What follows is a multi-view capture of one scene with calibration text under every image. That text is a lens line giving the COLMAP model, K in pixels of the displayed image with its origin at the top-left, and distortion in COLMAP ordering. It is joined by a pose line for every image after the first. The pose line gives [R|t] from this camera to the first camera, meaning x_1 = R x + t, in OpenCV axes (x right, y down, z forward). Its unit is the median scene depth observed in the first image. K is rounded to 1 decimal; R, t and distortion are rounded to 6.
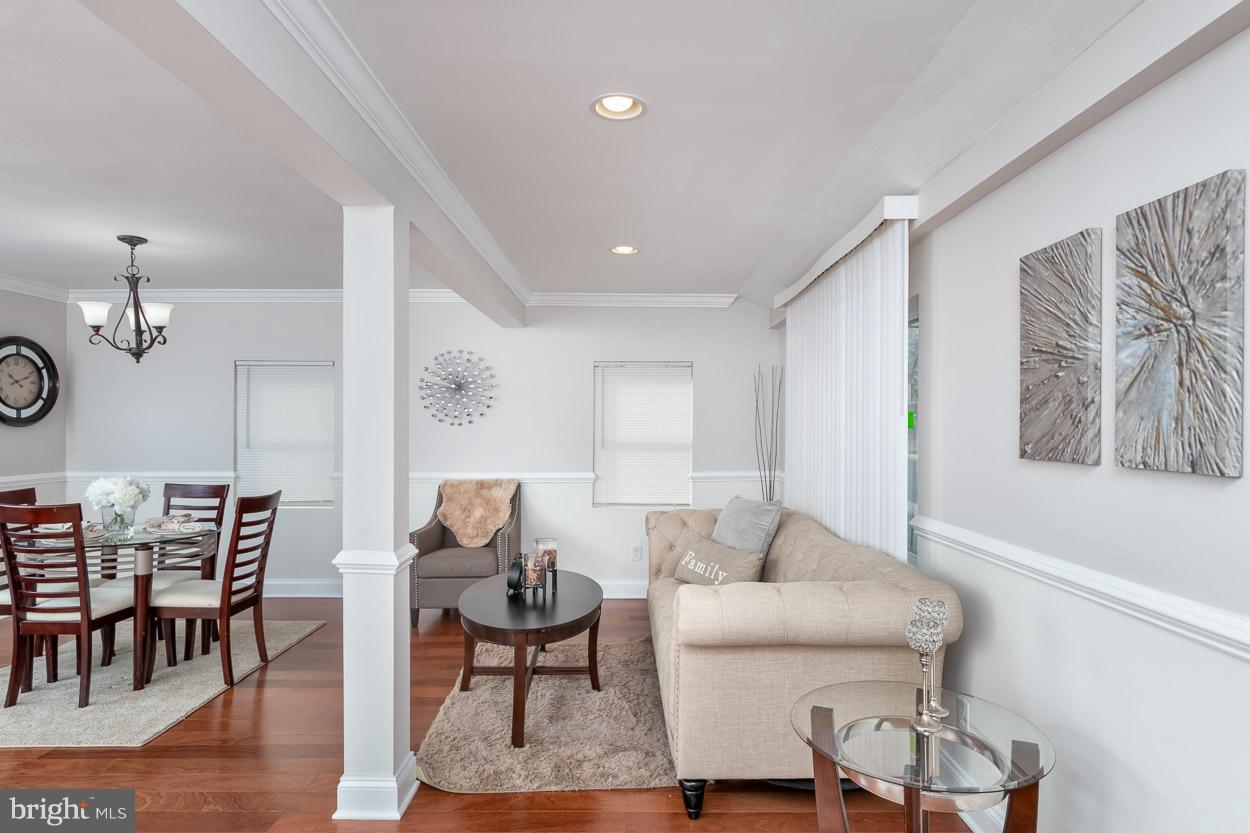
lens RADIAL K [[682.7, 0, 601.4], [0, 682.7, 423.3], [0, 0, 1]] dist [0.005971, 0.002194]
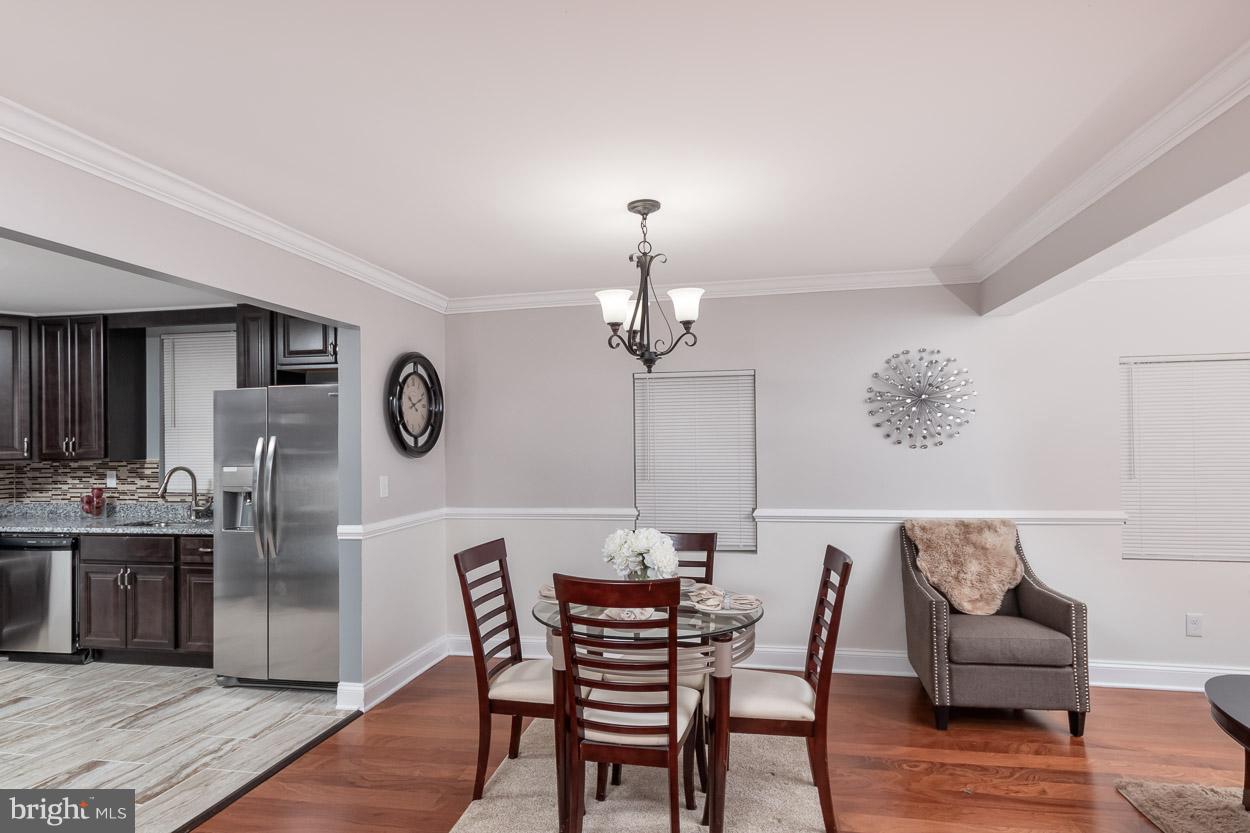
lens RADIAL K [[688.0, 0, 624.1], [0, 688.0, 427.4], [0, 0, 1]] dist [0.007728, 0.001736]
pose [[0.981539, -0.019477, -0.190270, -0.430633], [0.016155, 0.999689, -0.018995, -0.011822], [0.190580, 0.015570, 0.981548, 0.204080]]
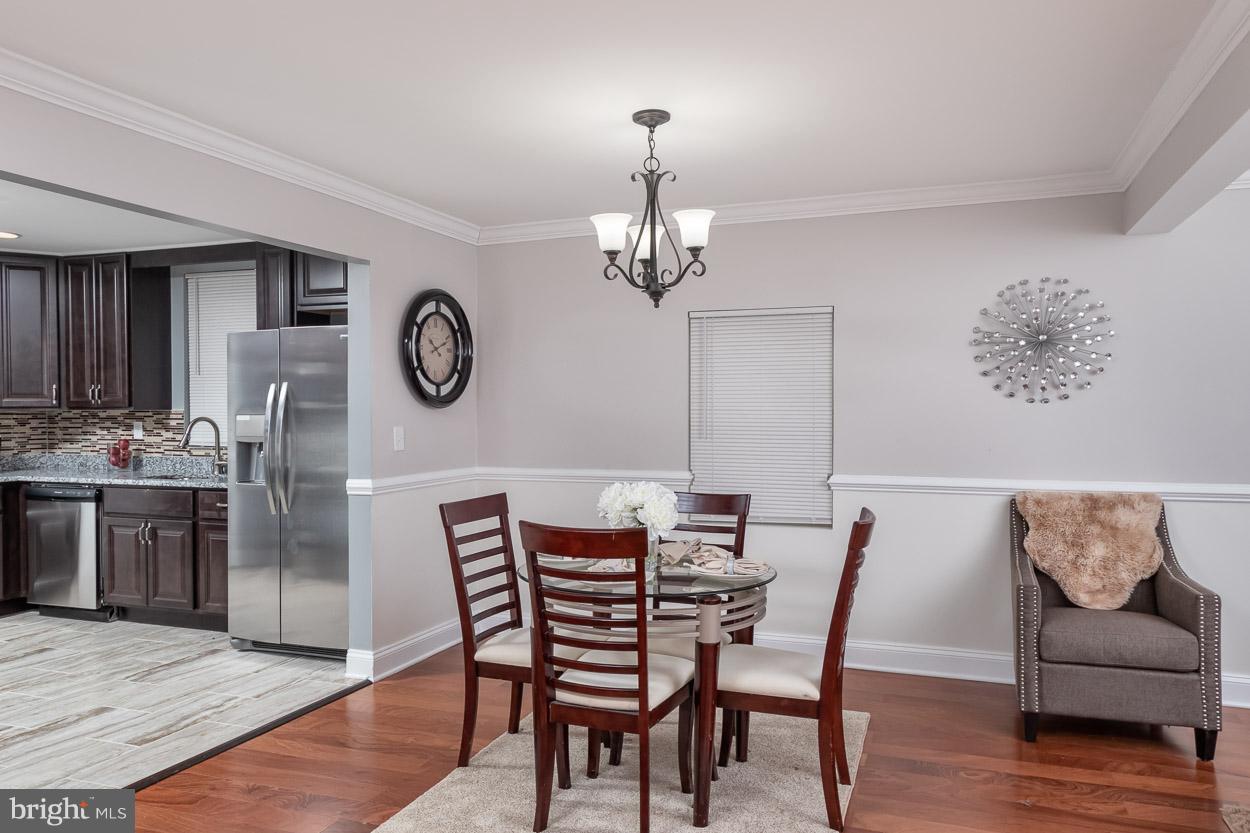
lens RADIAL K [[874.9, 0, 628.2], [0, 874.9, 411.3], [0, 0, 1]] dist [0.001252, 0.021154]
pose [[0.939401, -0.004058, -0.342796, -0.319102], [0.006445, 0.999962, 0.005826, 0.004458], [0.342759, -0.007682, 0.939392, 0.159599]]
